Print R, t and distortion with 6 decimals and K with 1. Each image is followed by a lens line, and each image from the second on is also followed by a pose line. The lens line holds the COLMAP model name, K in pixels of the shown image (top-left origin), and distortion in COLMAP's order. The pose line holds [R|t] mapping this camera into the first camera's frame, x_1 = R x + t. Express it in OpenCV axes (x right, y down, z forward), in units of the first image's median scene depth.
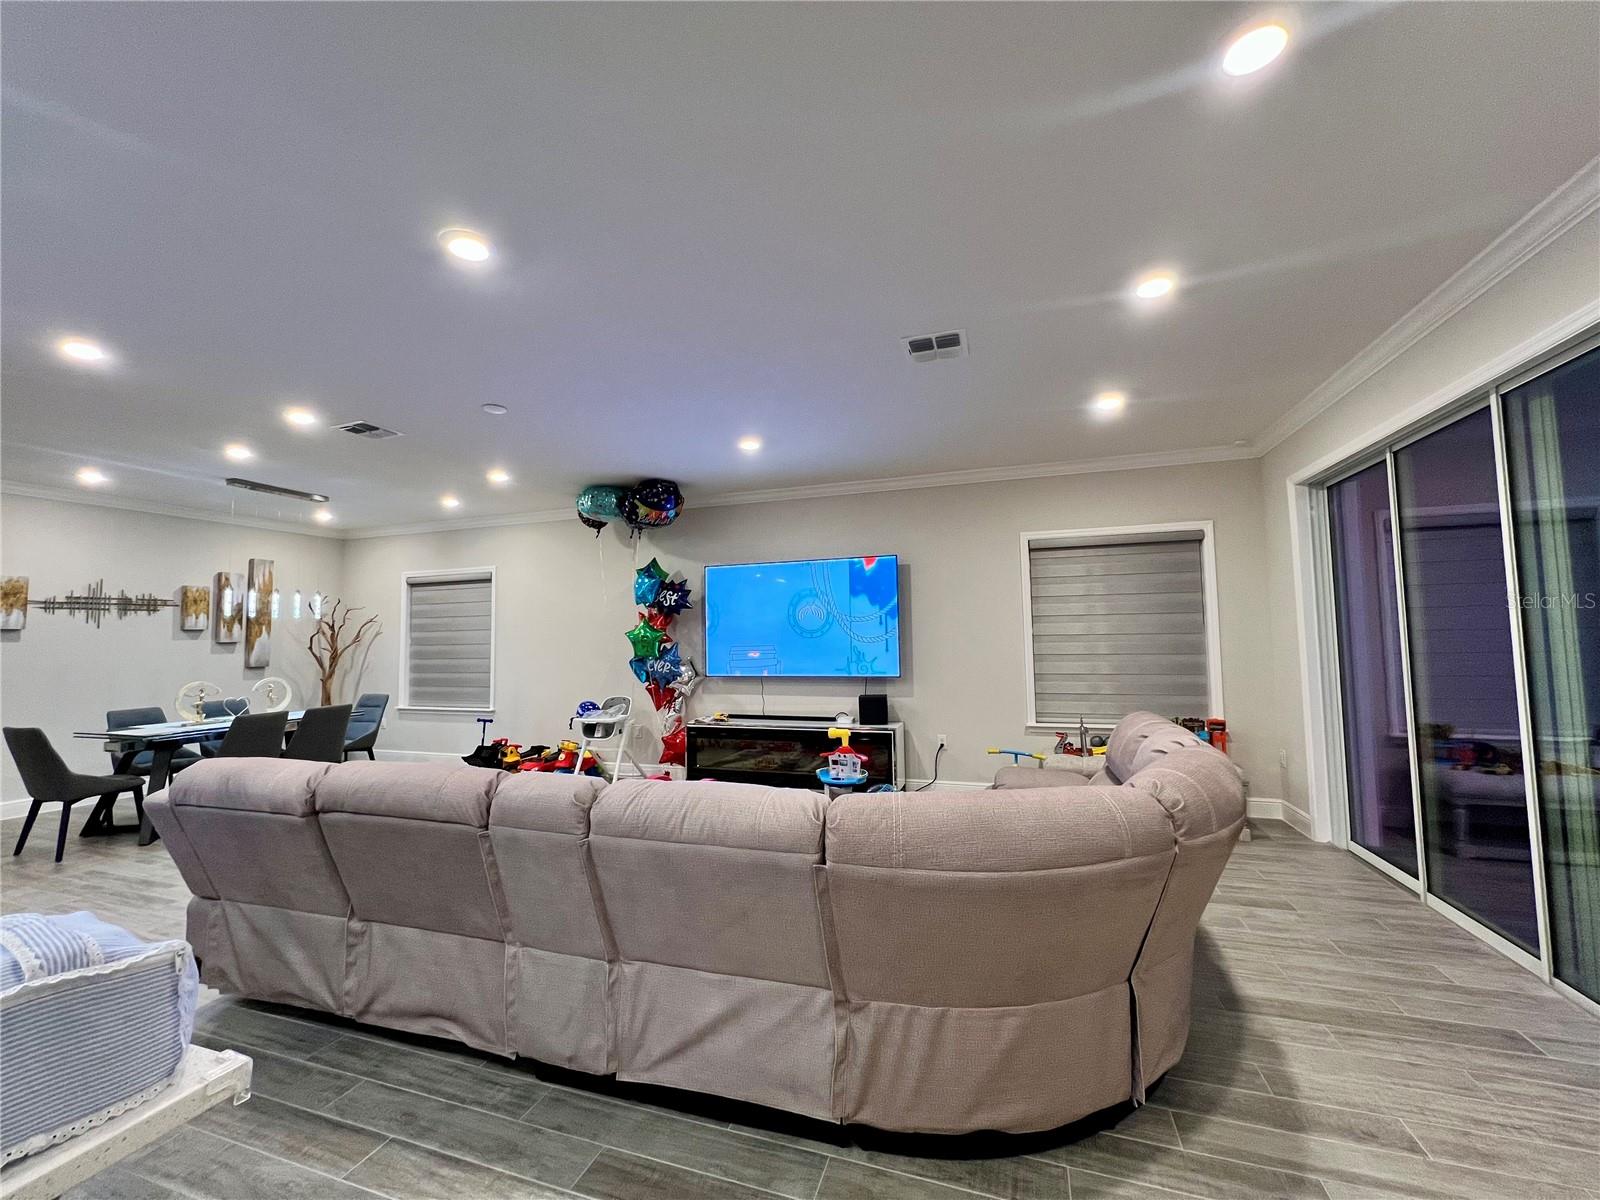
lens RADIAL K [[637.8, 0, 800.1], [0, 637.8, 594.4], [0, 0, 1]] dist [-0.000628, -0.000238]
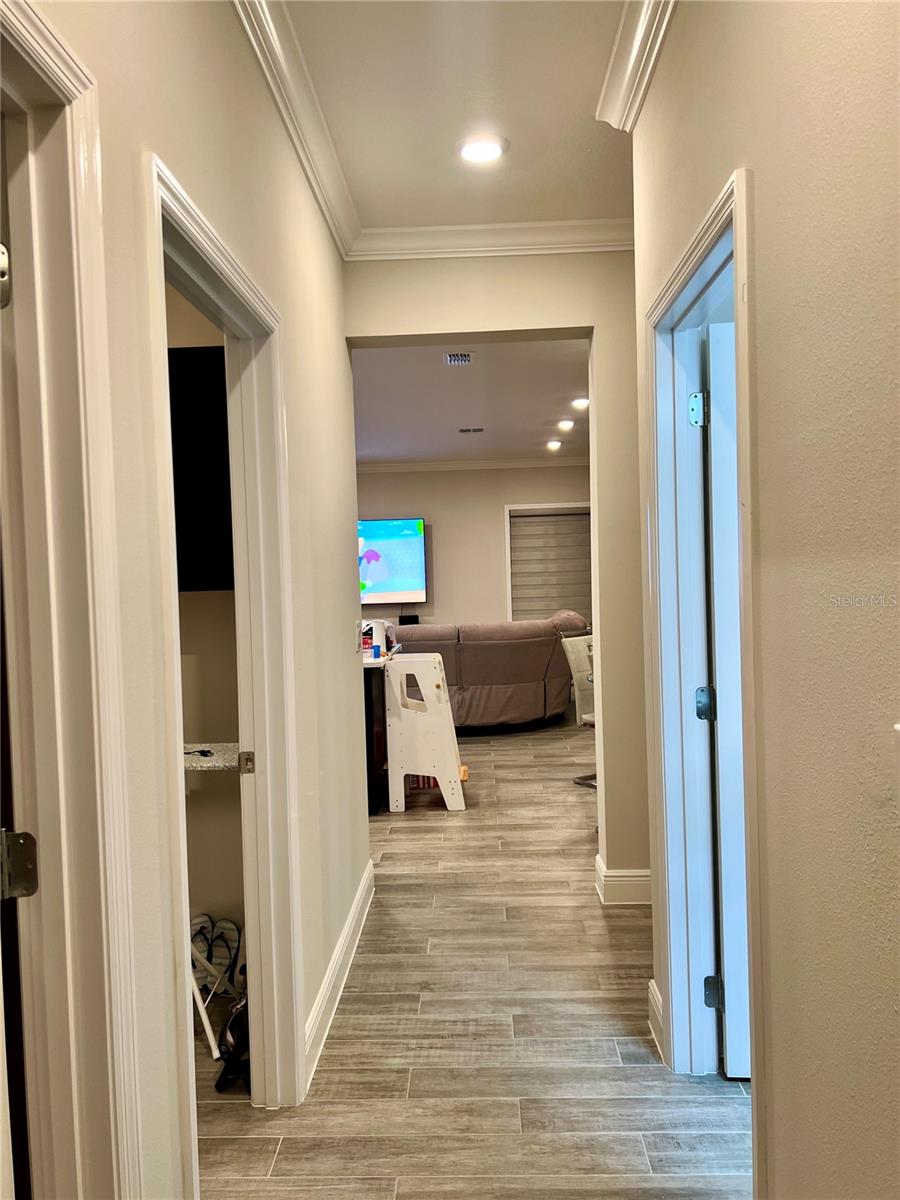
lens RADIAL K [[892.8, 0, 450.0], [0, 892.8, 600.0], [0, 0, 1]] dist [0.063422, -0.076581]
pose [[0.956981, -0.021286, 0.289369, -0.898987], [-0.005630, 0.995755, 0.091869, -0.152529], [-0.290096, -0.089546, 0.952799, -2.271213]]
